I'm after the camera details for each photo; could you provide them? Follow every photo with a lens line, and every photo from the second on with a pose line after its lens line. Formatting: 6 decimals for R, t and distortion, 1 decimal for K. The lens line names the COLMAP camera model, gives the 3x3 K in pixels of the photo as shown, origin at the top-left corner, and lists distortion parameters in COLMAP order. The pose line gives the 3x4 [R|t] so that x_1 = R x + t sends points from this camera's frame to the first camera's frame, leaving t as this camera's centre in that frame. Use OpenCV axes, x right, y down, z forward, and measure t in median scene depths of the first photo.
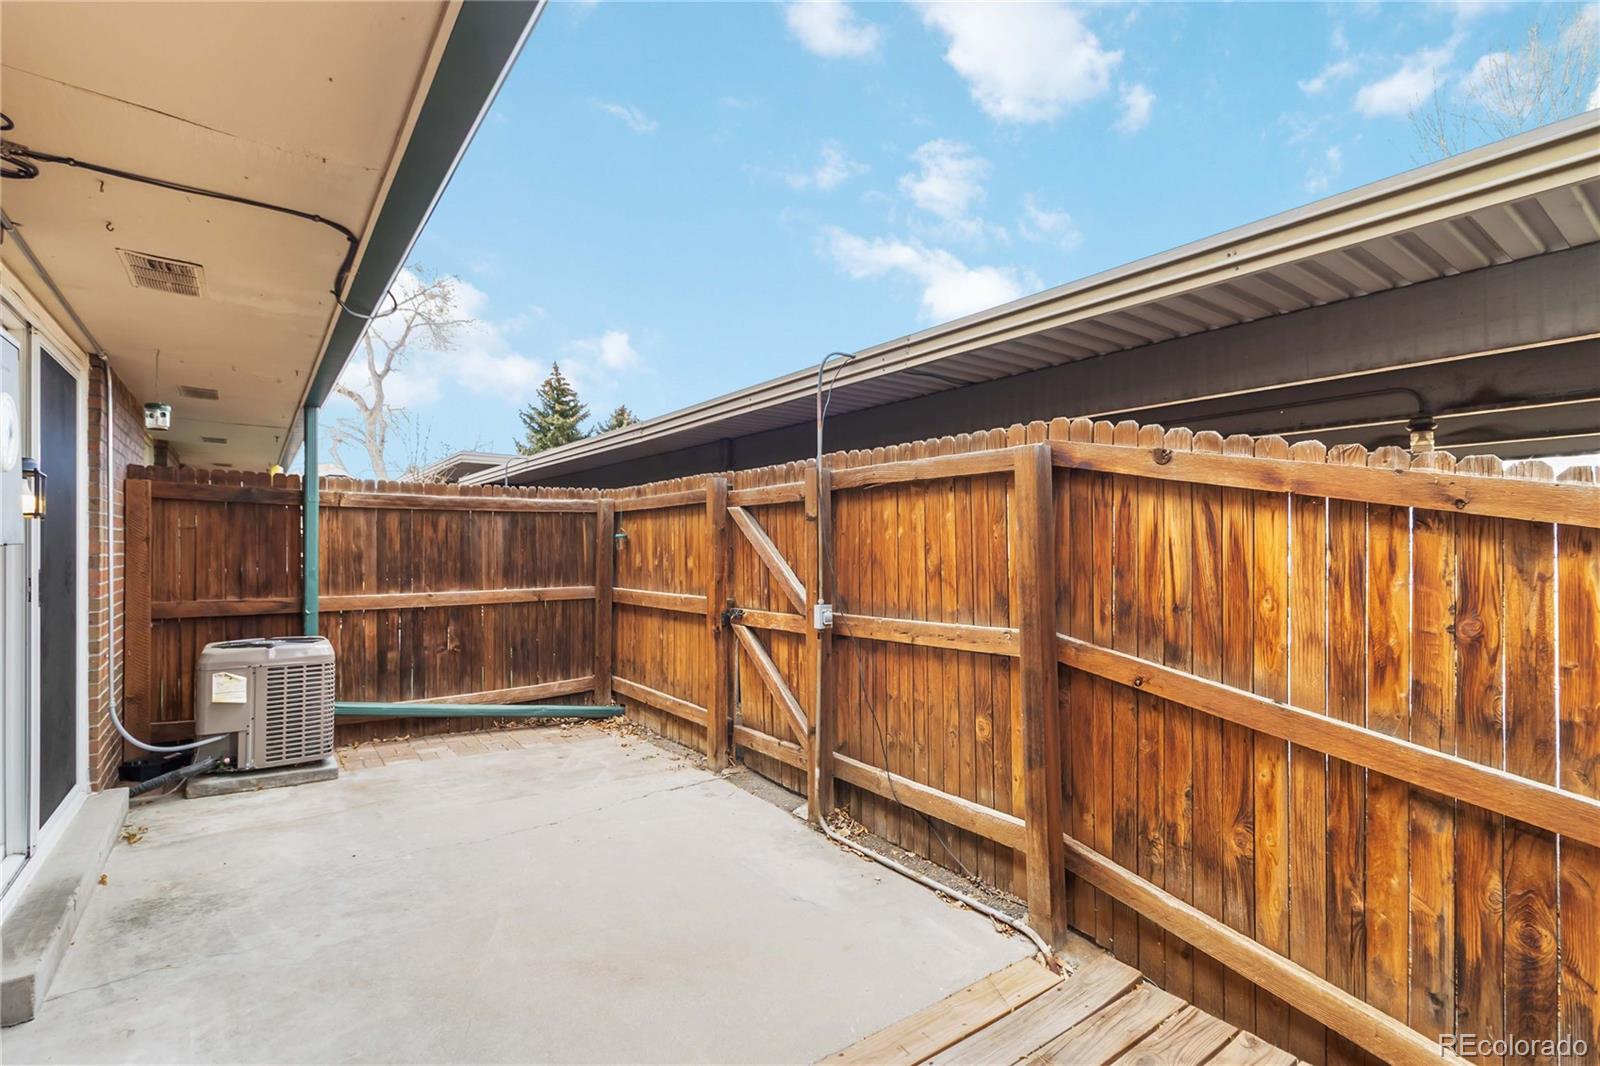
lens RADIAL K [[739.4, 0, 806.3], [0, 739.4, 536.7], [0, 0, 1]] dist [0.003781, 0.000382]
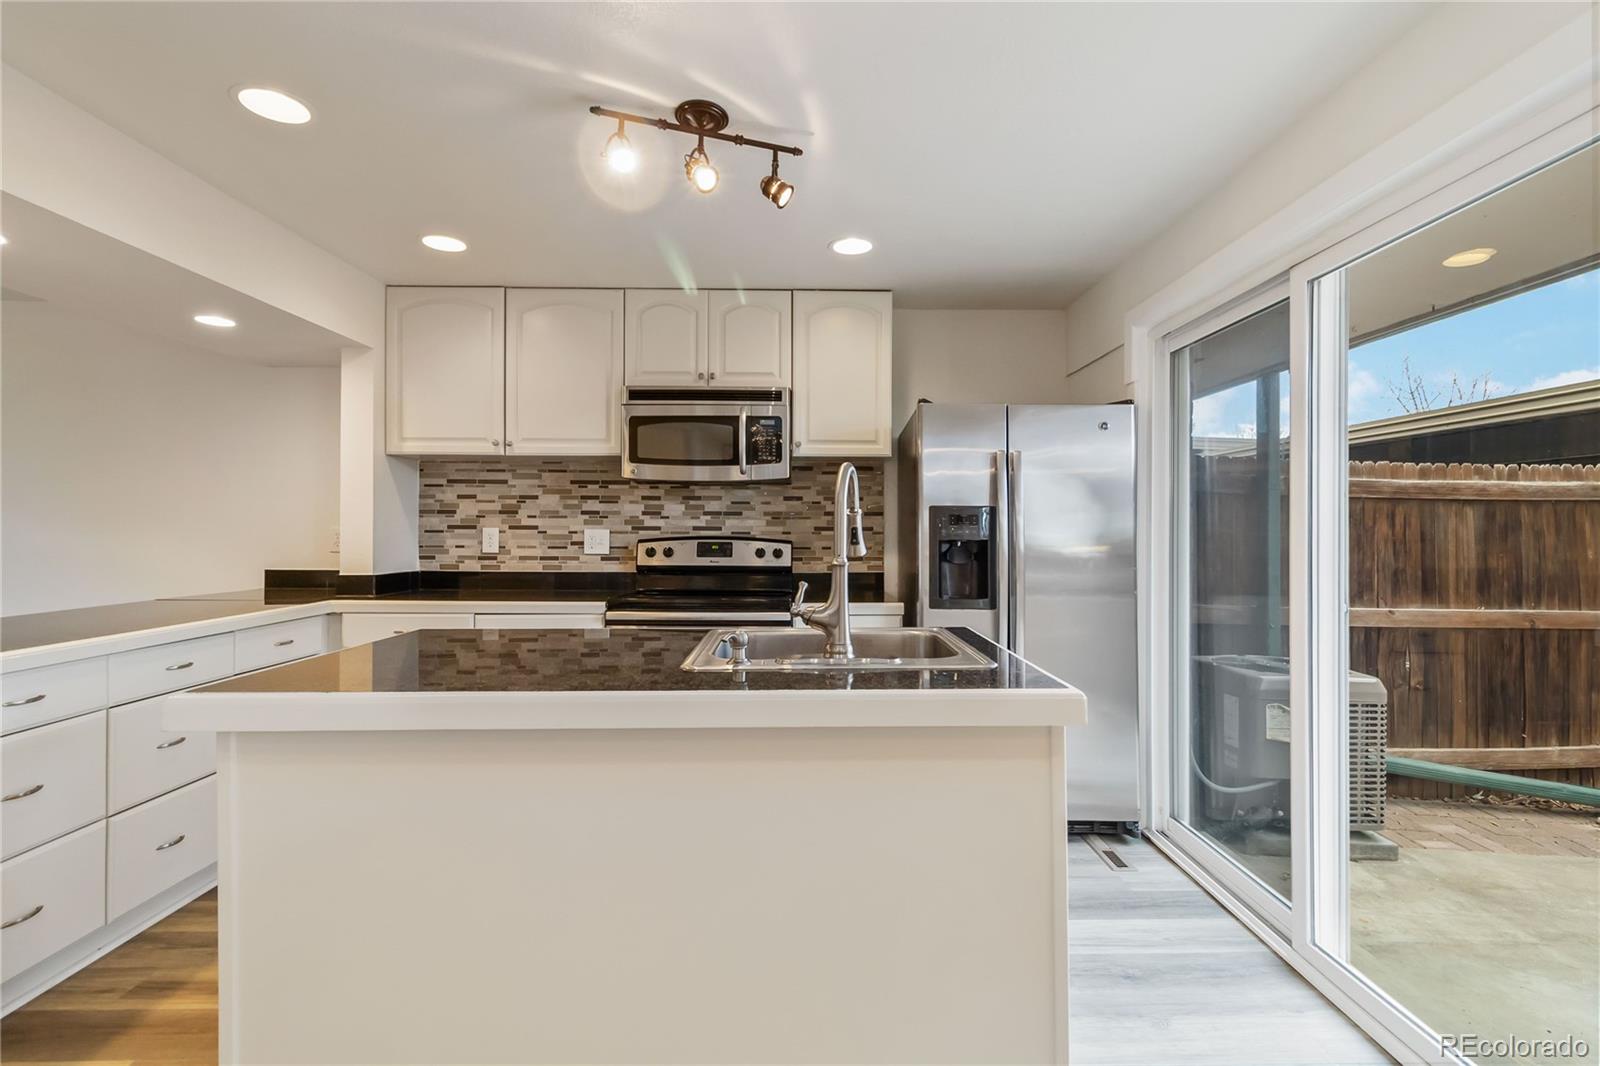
lens RADIAL K [[739.4, 0, 805.6], [0, 739.4, 539.3], [0, 0, 1]] dist [0.003781, 0.000382]
pose [[0.805799, 0.022359, -0.591767, -0.510274], [-0.010473, 0.999669, 0.023511, -0.006372], [0.592097, -0.012748, 0.805766, 0.036631]]
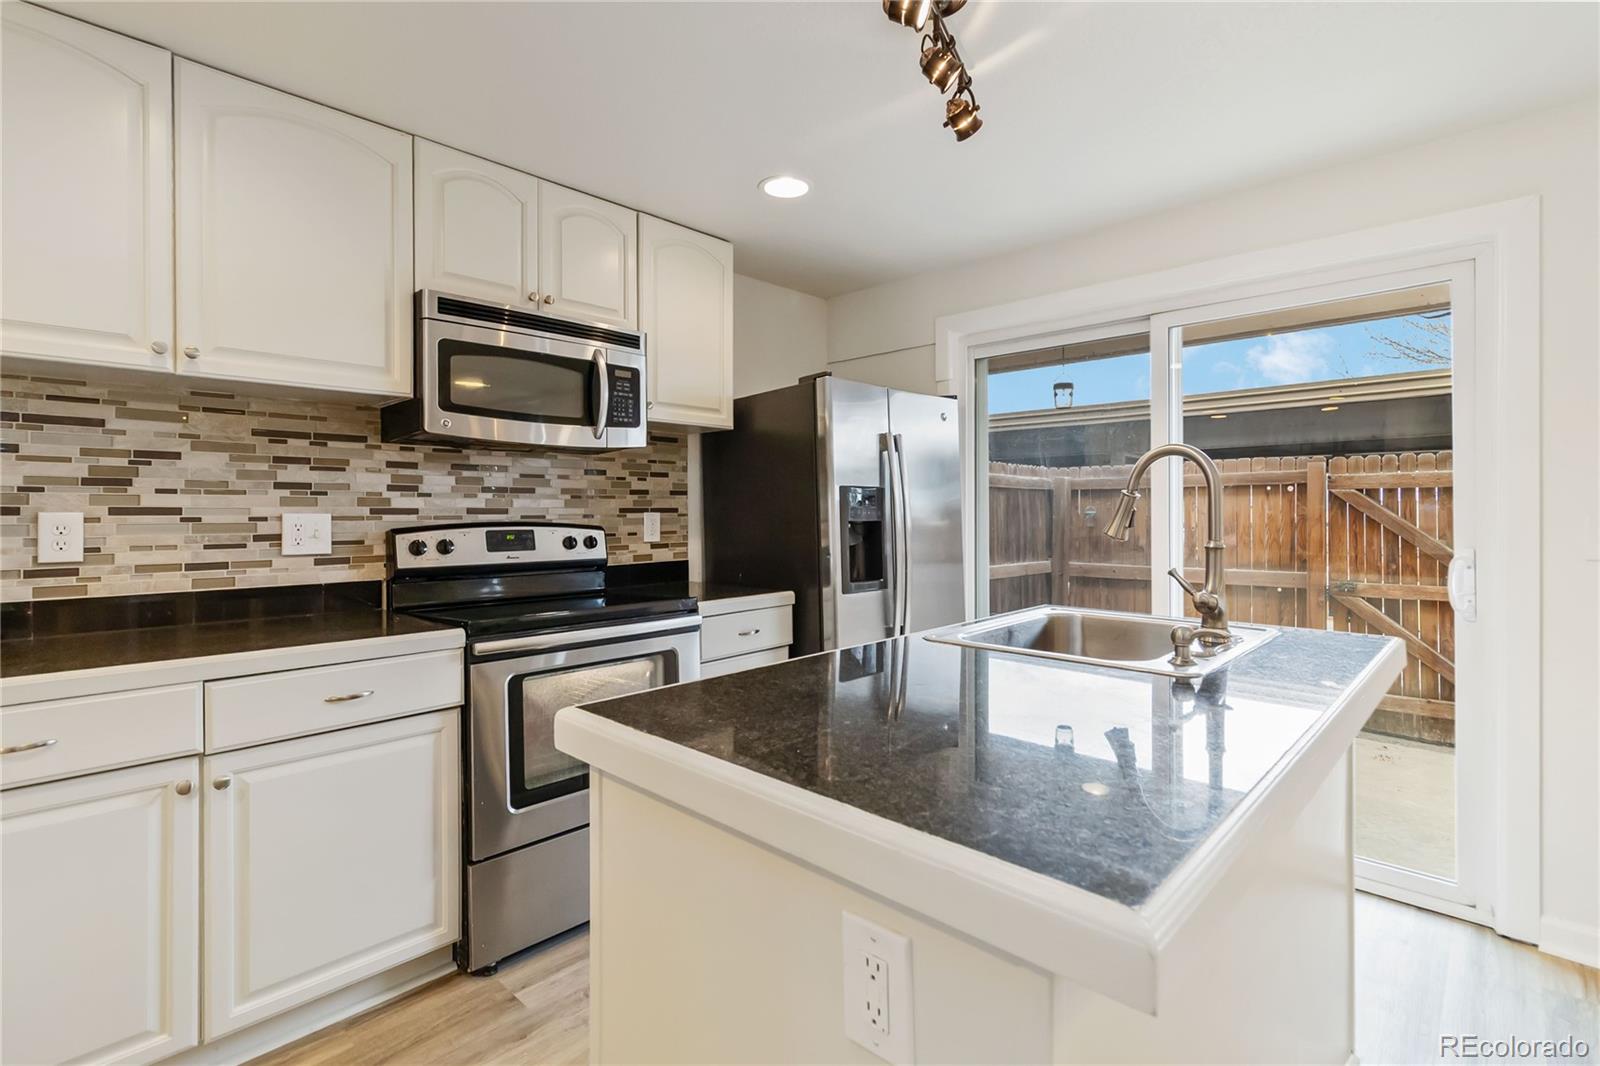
lens RADIAL K [[739.4, 0, 797.7], [0, 739.4, 514.7], [0, 0, 1]] dist [0.003781, 0.000382]
pose [[0.989030, 0.008394, 0.147479, -0.849358], [-0.009759, 0.999916, 0.008533, -0.003074], [-0.147395, -0.009879, 0.989028, 0.025436]]
